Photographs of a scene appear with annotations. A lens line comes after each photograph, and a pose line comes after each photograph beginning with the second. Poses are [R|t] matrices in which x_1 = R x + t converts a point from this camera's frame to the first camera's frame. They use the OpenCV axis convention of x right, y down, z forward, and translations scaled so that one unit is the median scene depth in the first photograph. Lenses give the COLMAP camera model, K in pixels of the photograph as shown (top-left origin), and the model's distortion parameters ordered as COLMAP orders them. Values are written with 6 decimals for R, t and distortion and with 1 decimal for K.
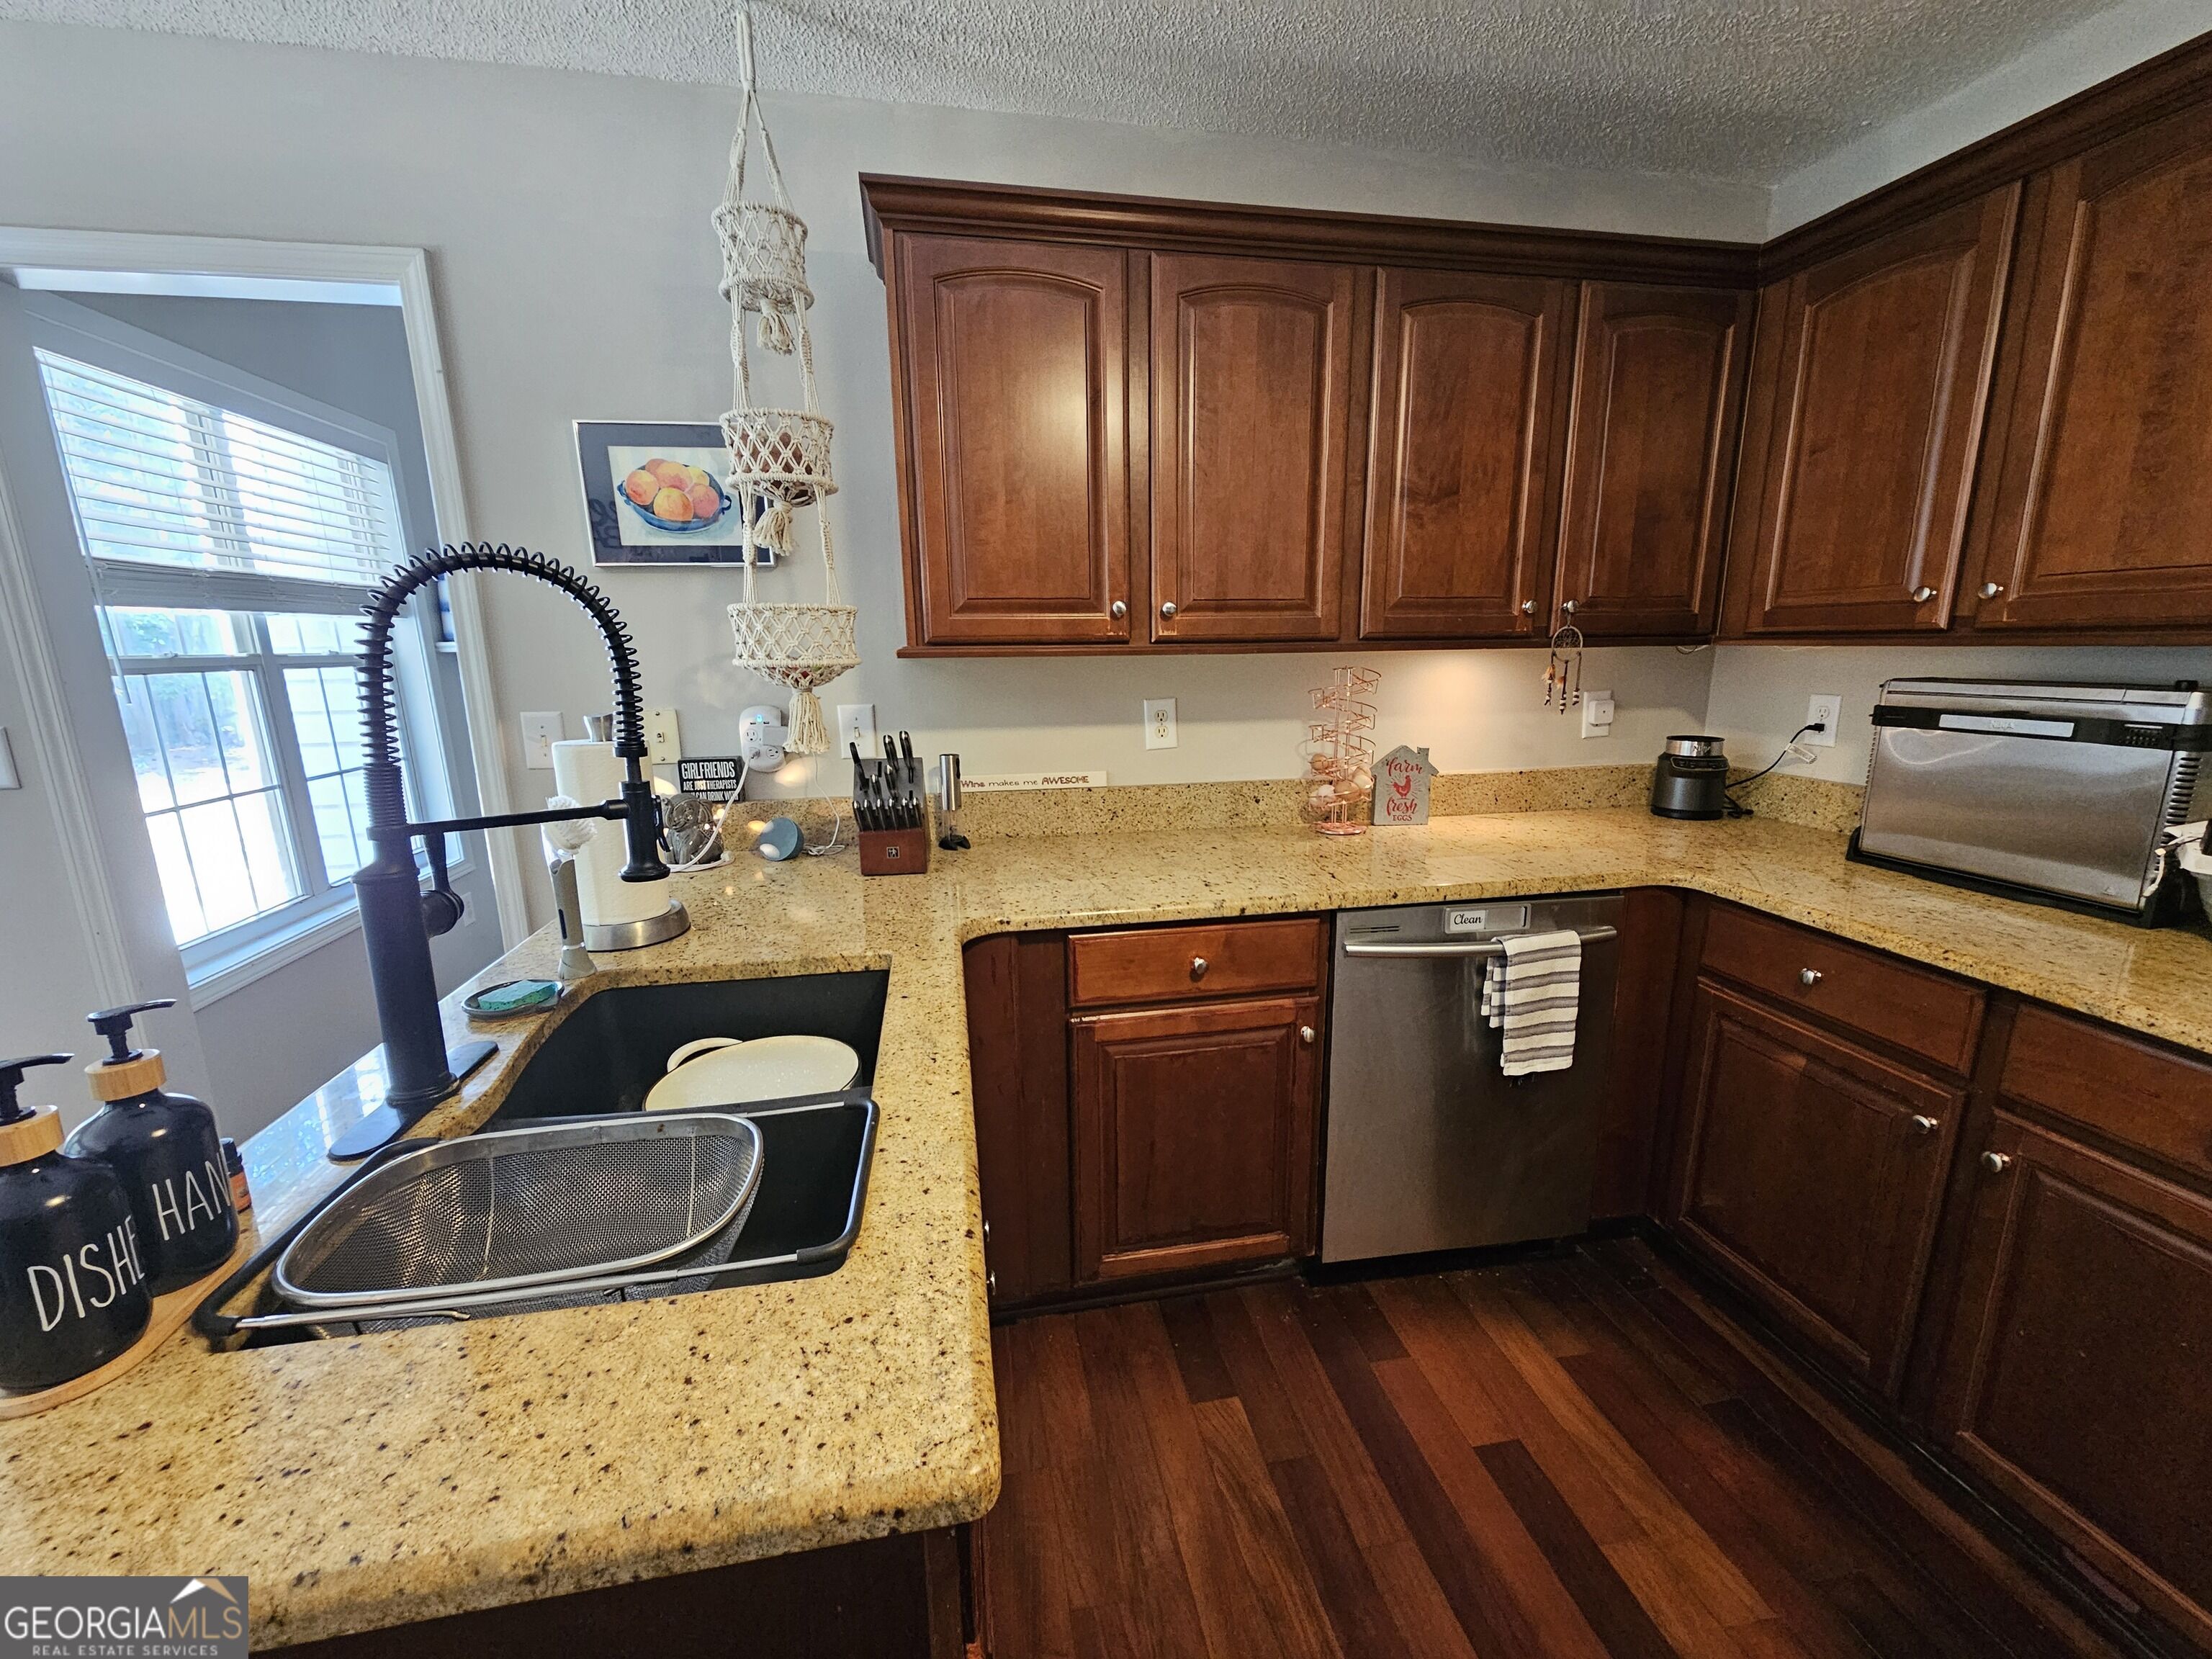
lens RADIAL K [[916.3, 0, 1106.0], [0, 916.3, 829.5], [0, 0, 1]] dist [-0.019493, -0.000105]
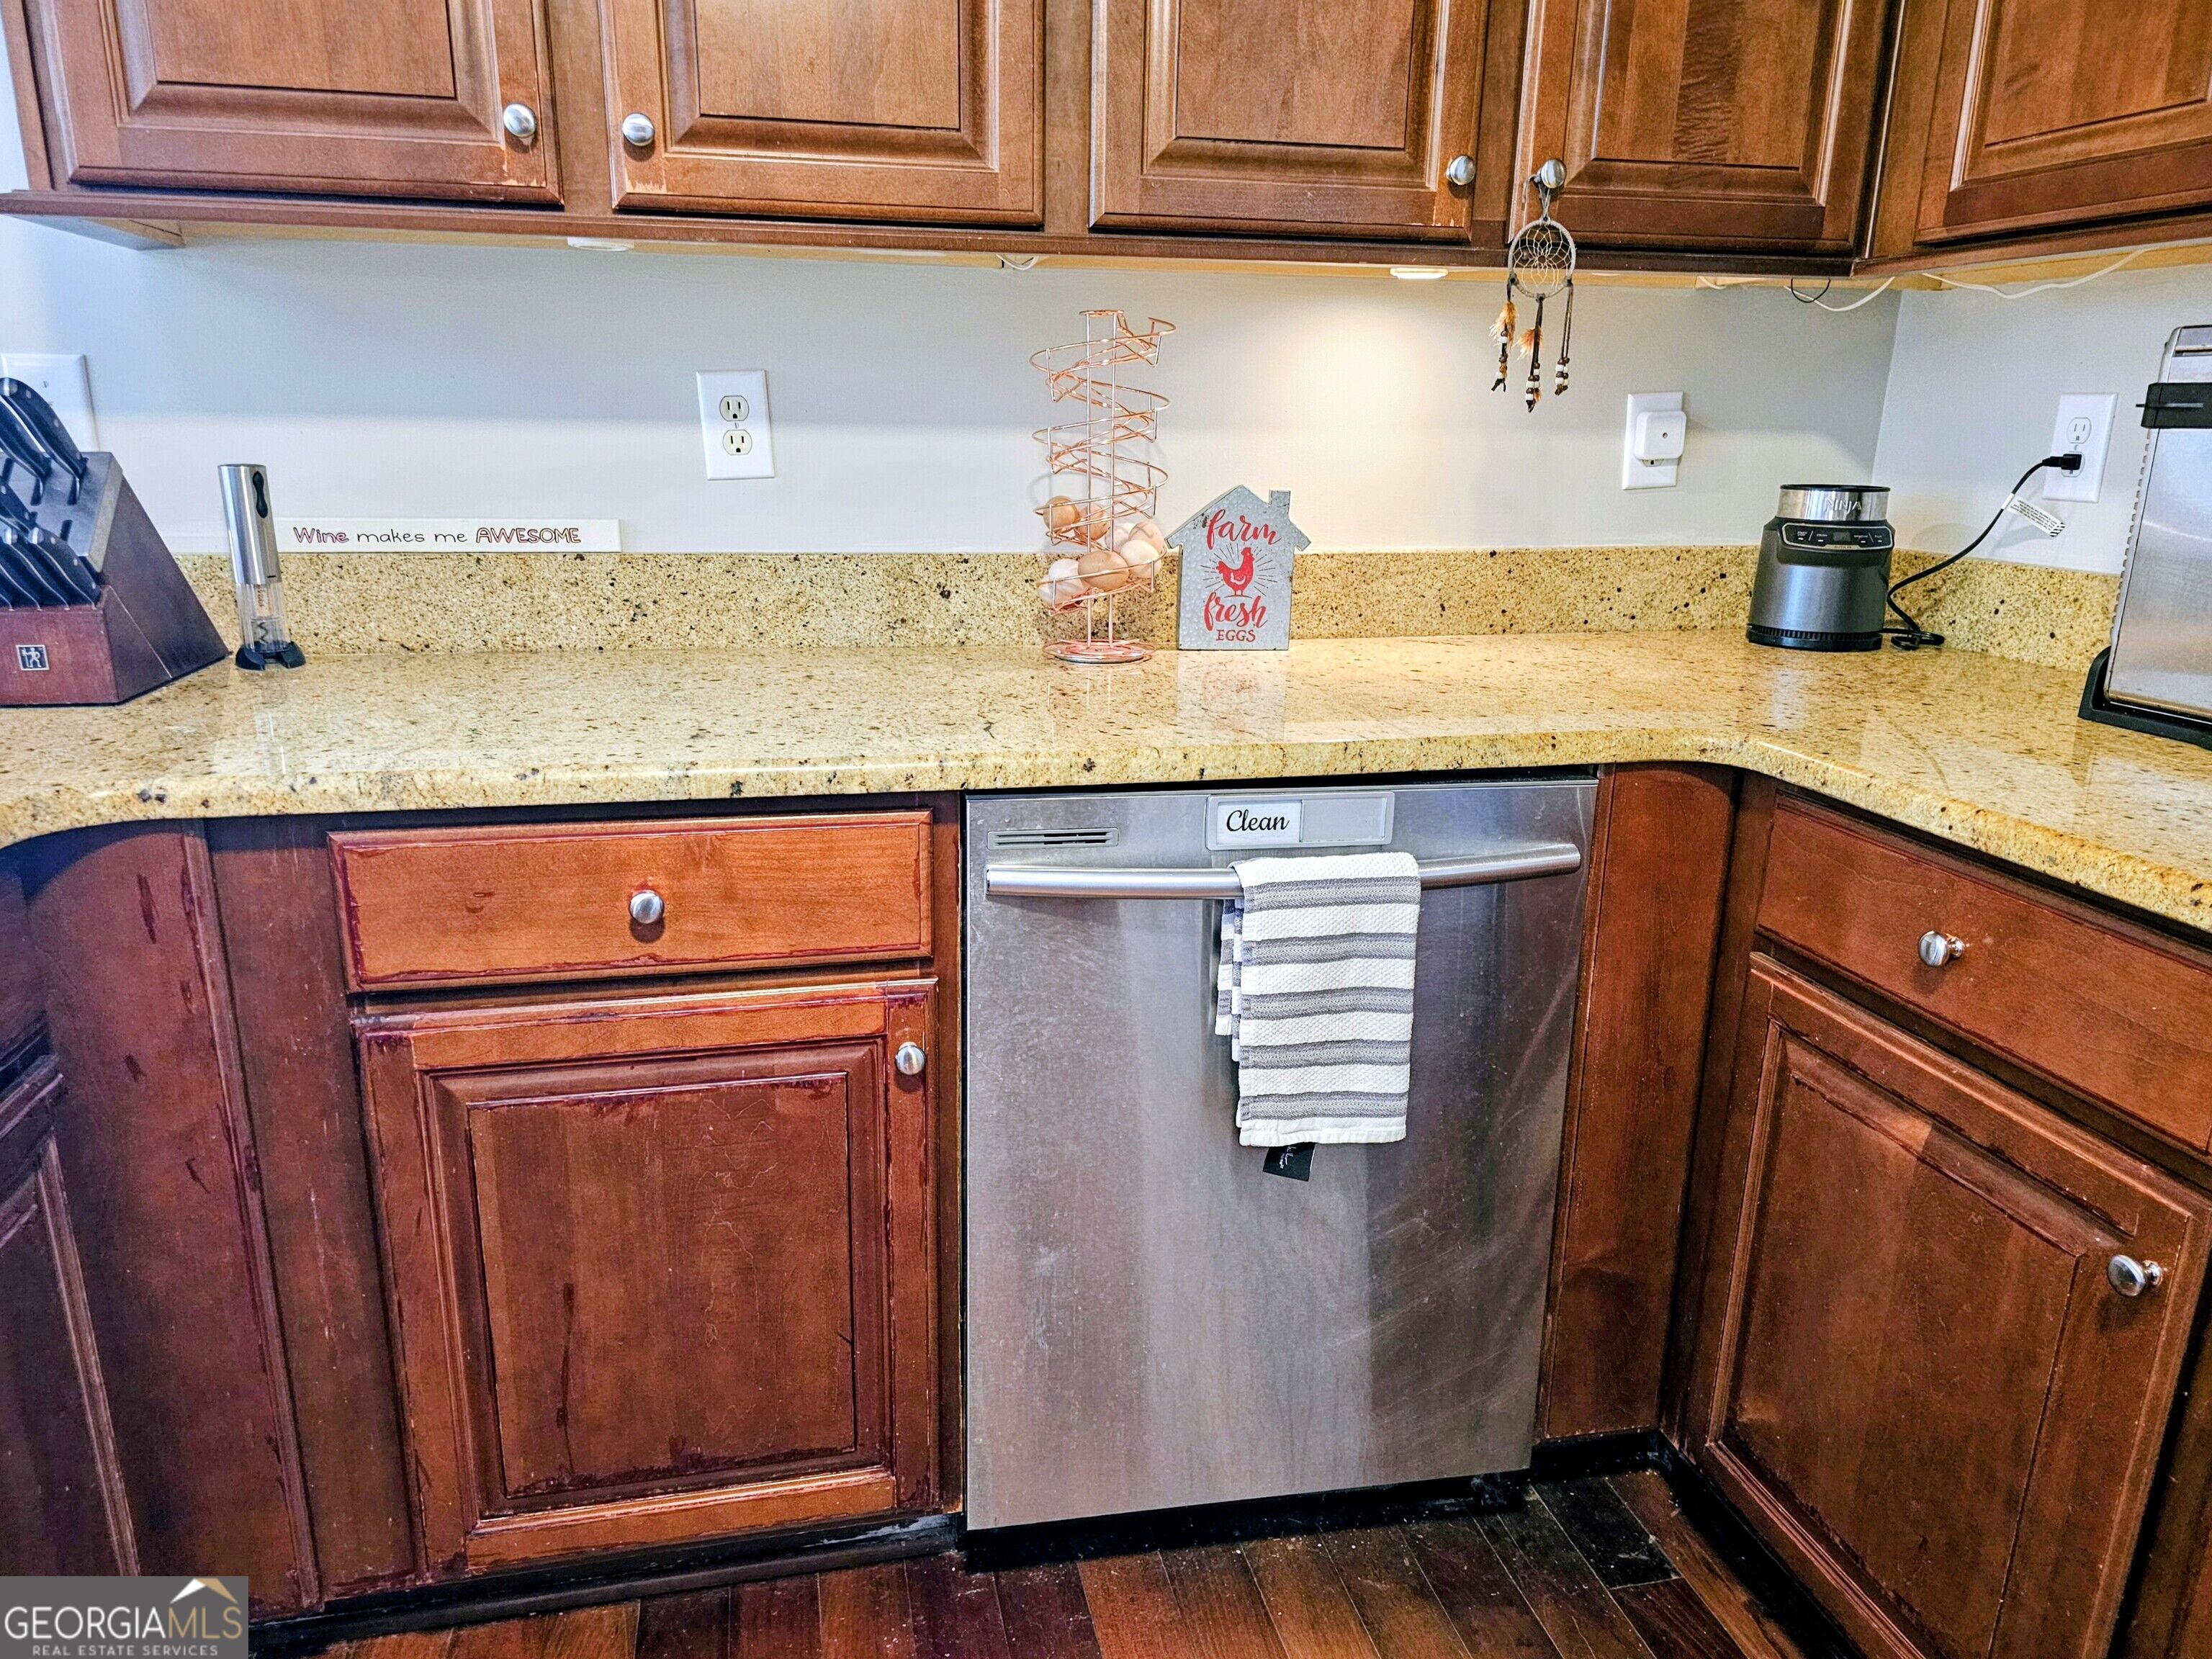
lens RADIAL K [[1534.3, 0, 1106.0], [0, 1534.3, 829.5], [0, 0, 1]] dist [0.045427, -0.067528]
pose [[0.998882, 0.017217, 0.044019, 0.259327], [-0.019943, 0.997862, 0.062241, 0.050175], [-0.042853, -0.063049, 0.997090, 0.194921]]
